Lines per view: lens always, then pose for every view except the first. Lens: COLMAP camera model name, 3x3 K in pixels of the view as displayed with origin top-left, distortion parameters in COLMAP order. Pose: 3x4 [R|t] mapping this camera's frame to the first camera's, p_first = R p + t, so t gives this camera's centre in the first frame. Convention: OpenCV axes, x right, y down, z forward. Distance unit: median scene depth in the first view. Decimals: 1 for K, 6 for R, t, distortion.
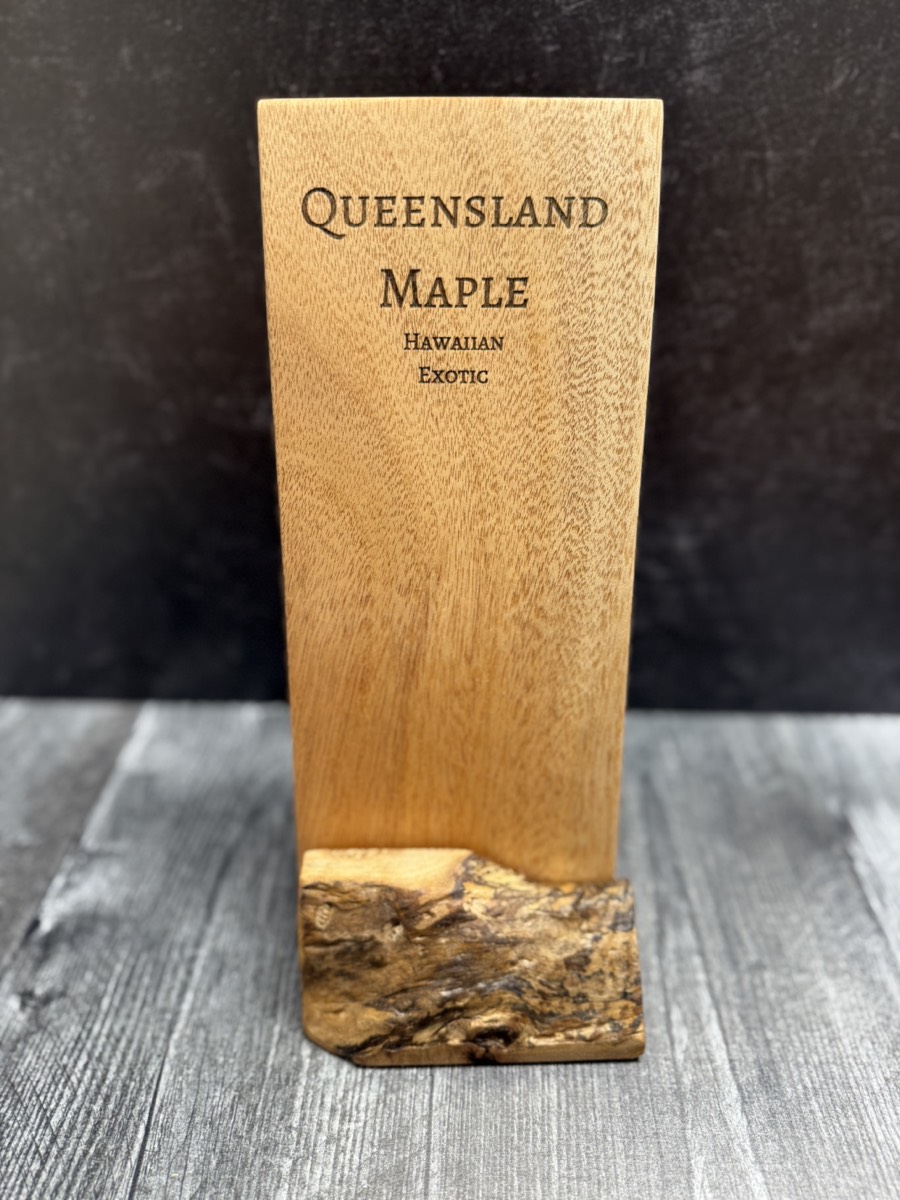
lens RADIAL K [[890.4, 0, 447.9], [0, 890.4, 604.0], [0, 0, 1]] dist [-0.059080, 0.025473]
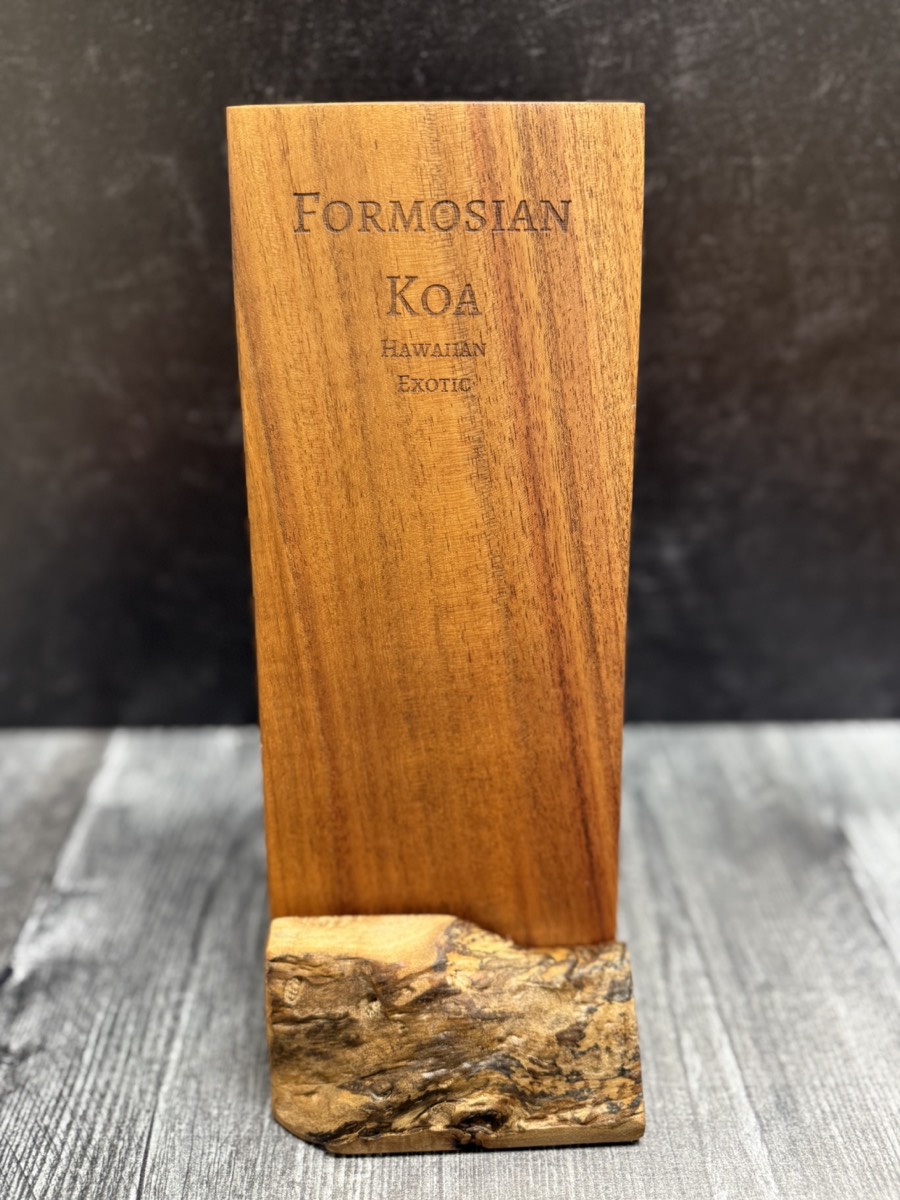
lens RADIAL K [[890.4, 0, 447.6], [0, 890.4, 601.3], [0, 0, 1]] dist [-0.059080, 0.025473]
pose [[0.998517, -0.021486, 0.050018, -0.042638], [0.022216, 0.999654, -0.014093, -0.010421], [-0.049698, 0.015183, 0.998649, 0.038607]]
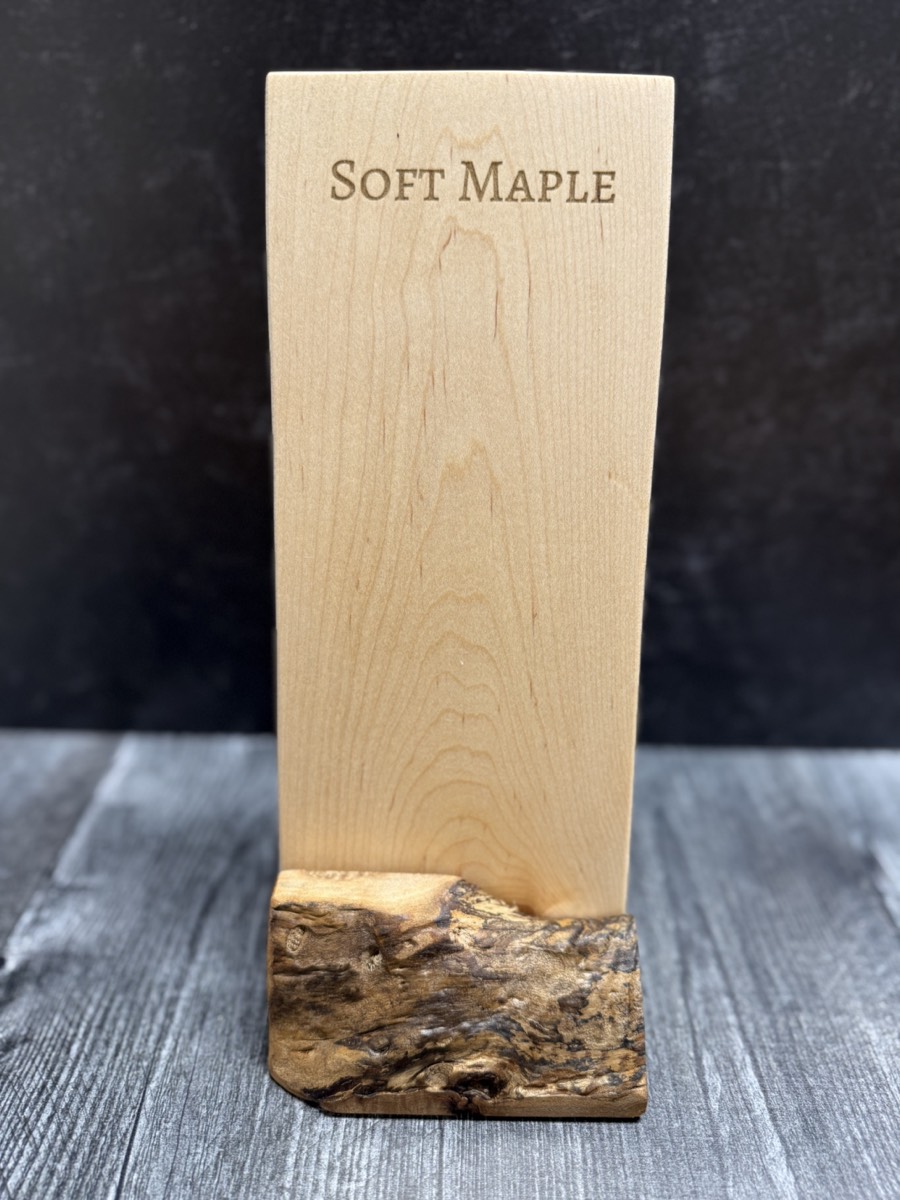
lens RADIAL K [[890.4, 0, 446.5], [0, 890.4, 602.7], [0, 0, 1]] dist [-0.059080, 0.025473]
pose [[0.999628, 0.010937, 0.025004, -0.038840], [-0.008736, 0.996212, -0.086518, 0.076571], [-0.025855, 0.086268, 0.995936, 0.062088]]
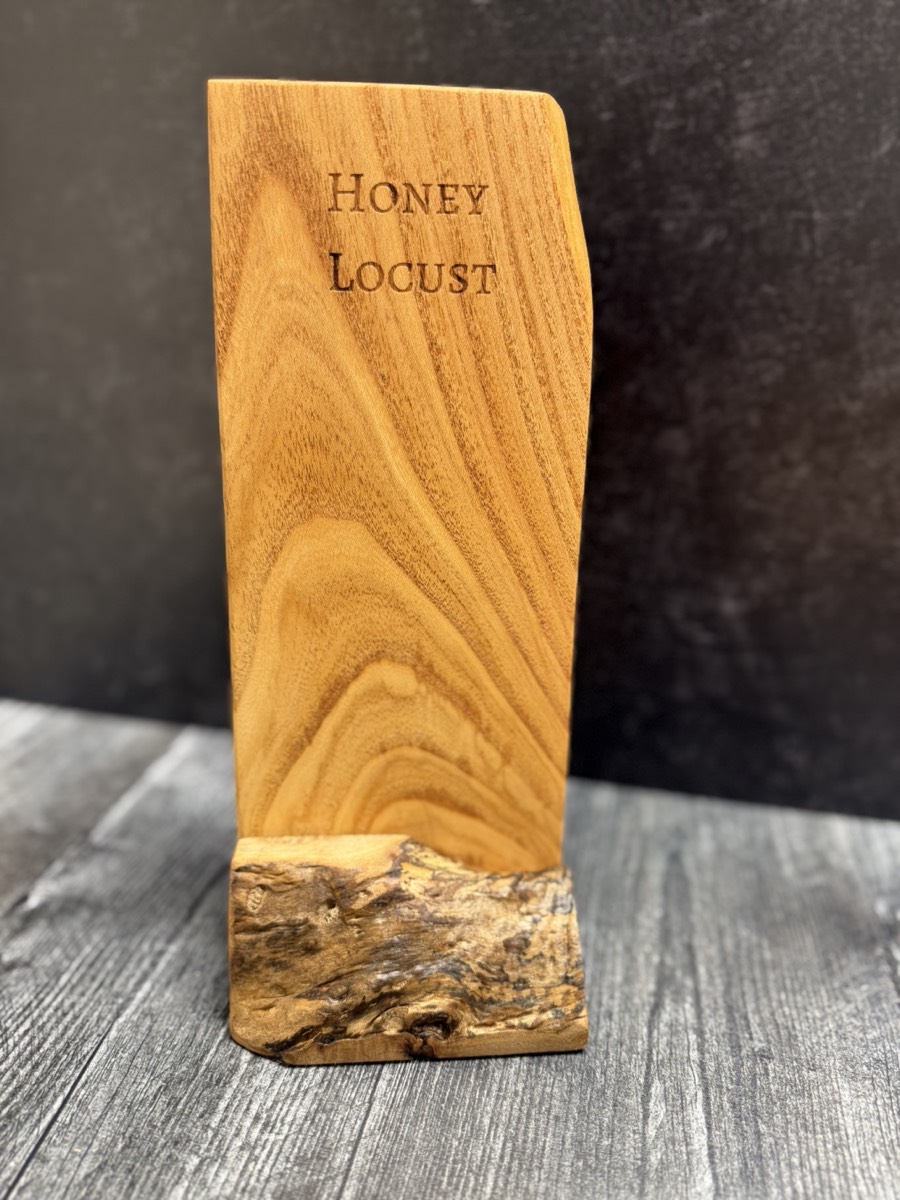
lens RADIAL K [[890.4, 0, 449.5], [0, 890.4, 601.6], [0, 0, 1]] dist [-0.059080, 0.025473]
pose [[0.984458, 0.090582, -0.150460, 0.144493], [-0.116738, 0.977572, -0.175286, 0.170021], [0.131208, 0.190126, 0.972953, 0.027539]]
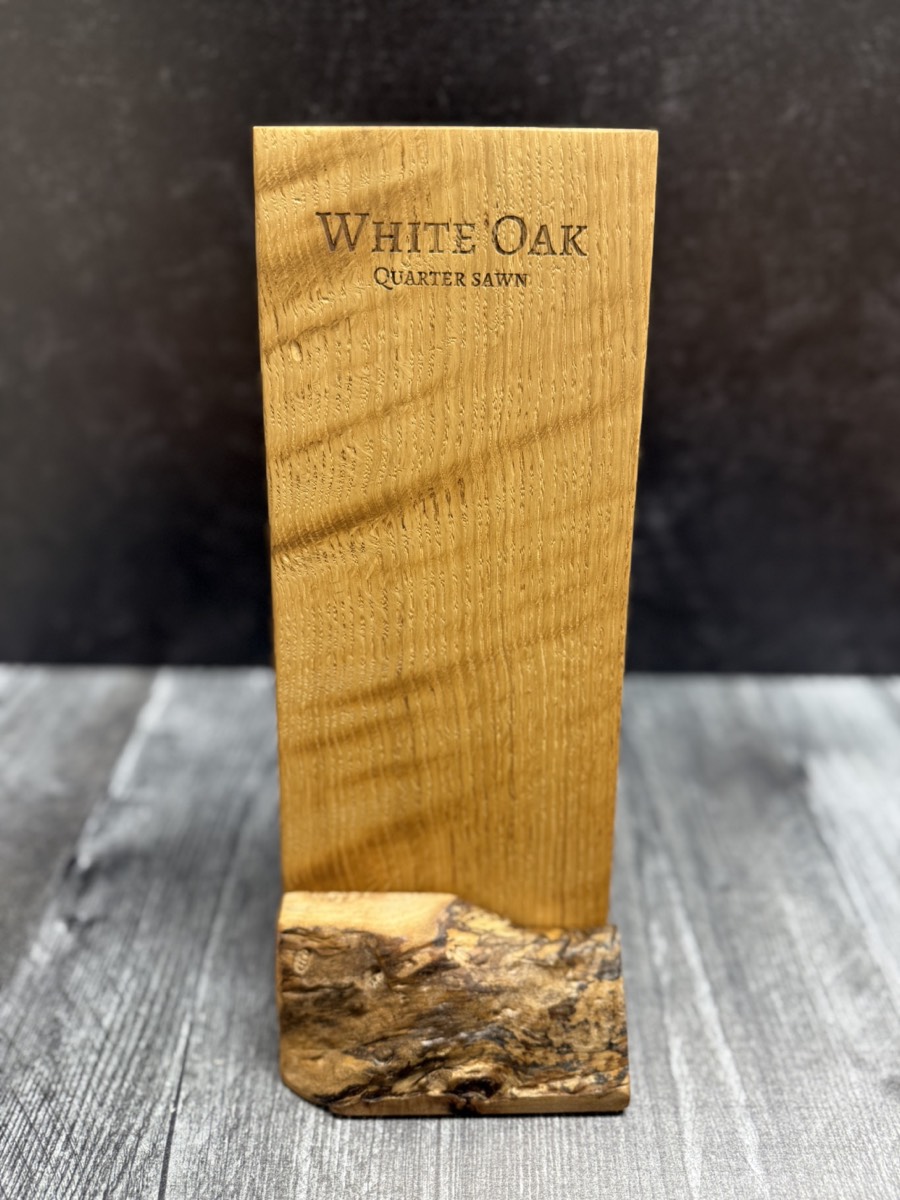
lens RADIAL K [[890.4, 0, 449.4], [0, 890.4, 603.6], [0, 0, 1]] dist [-0.059080, 0.025473]
pose [[0.999305, -0.000455, 0.037270, -0.047764], [0.000728, 0.999973, -0.007307, 0.058387], [-0.037266, 0.007329, 0.999279, -0.134737]]
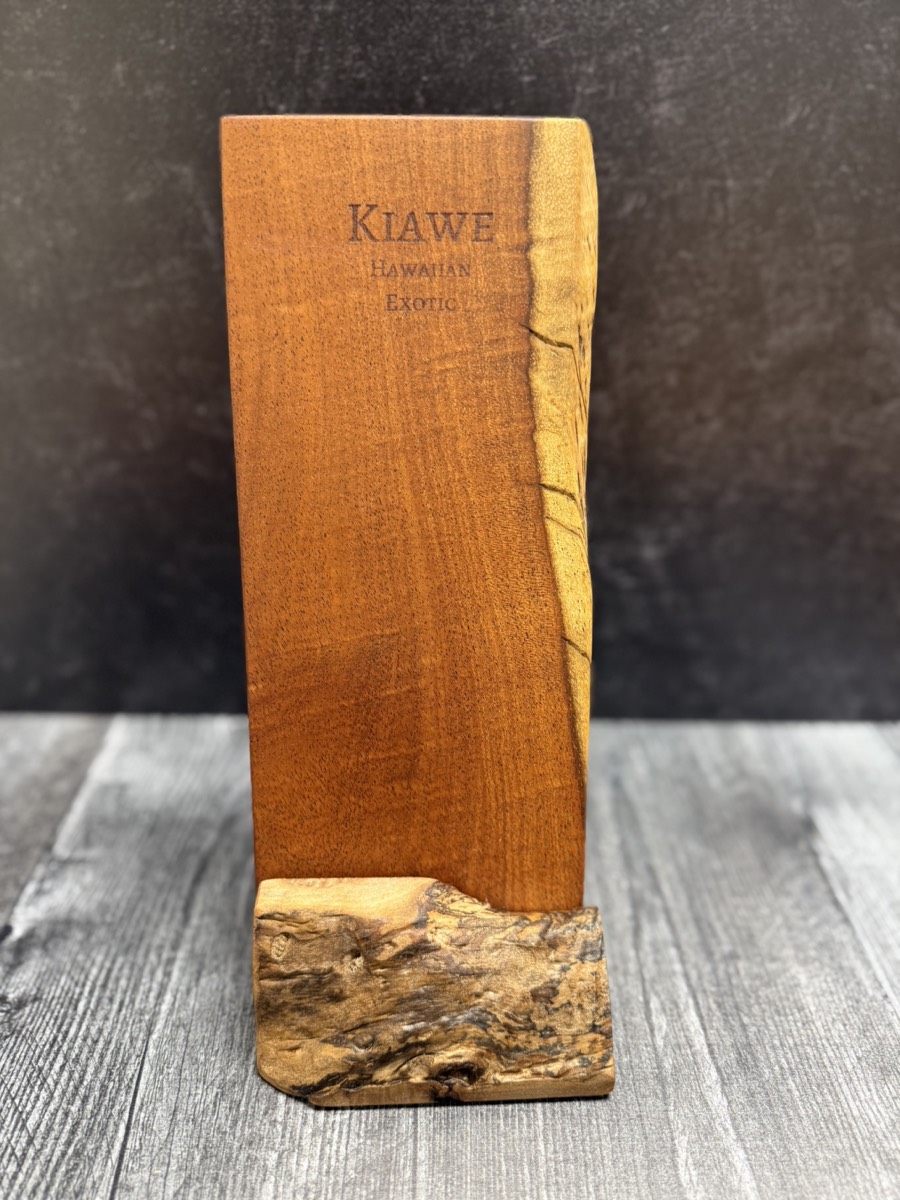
lens RADIAL K [[890.4, 0, 451.5], [0, 890.4, 605.9], [0, 0, 1]] dist [-0.059080, 0.025473]
pose [[0.998310, 0.001566, 0.058098, -0.035212], [0.001325, 0.998763, -0.049698, 0.058590], [-0.058104, 0.049691, 0.997073, -0.025525]]
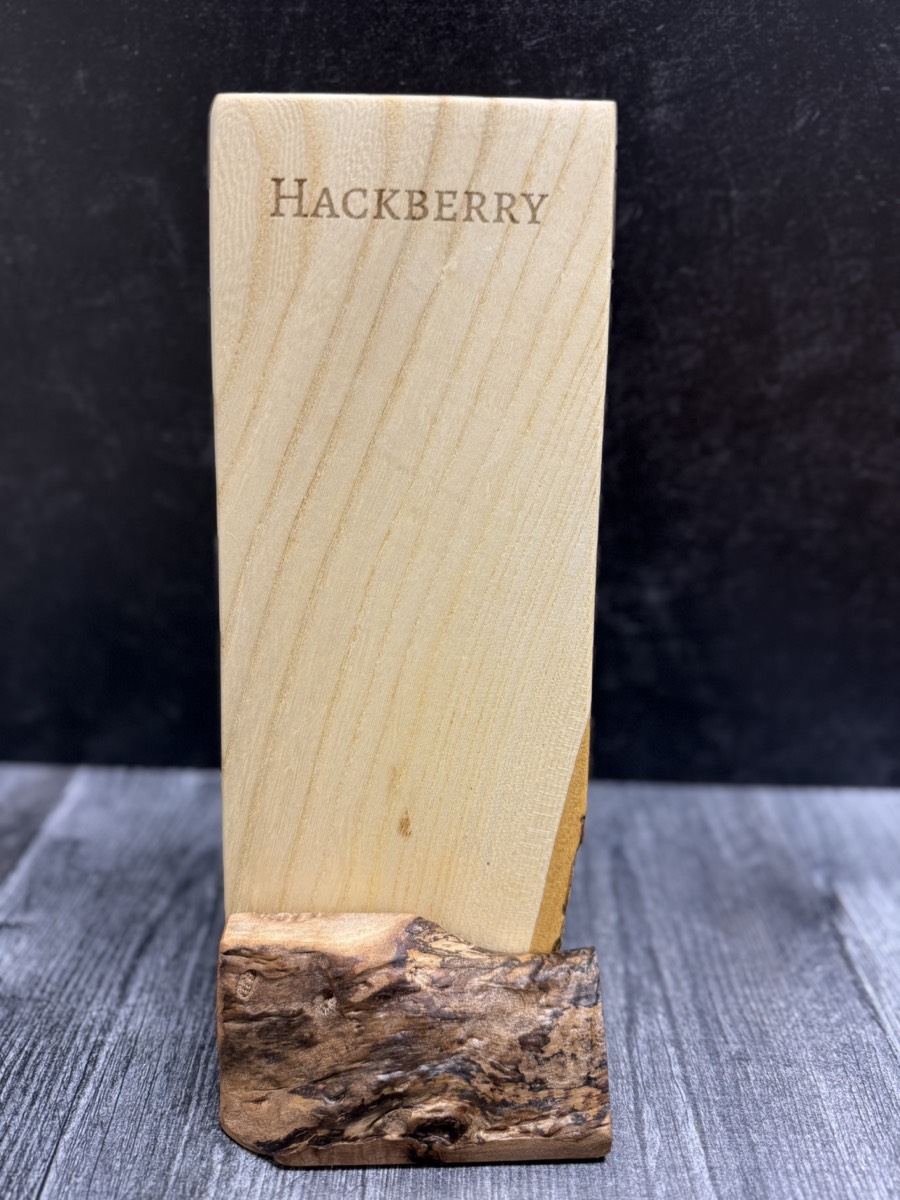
lens RADIAL K [[890.4, 0, 456.5], [0, 890.4, 603.5], [0, 0, 1]] dist [-0.059080, 0.025473]
pose [[0.999502, 0.016917, 0.026625, 0.038323], [-0.013715, 0.993135, -0.116164, 0.067769], [-0.028408, 0.115741, 0.992873, 0.083711]]
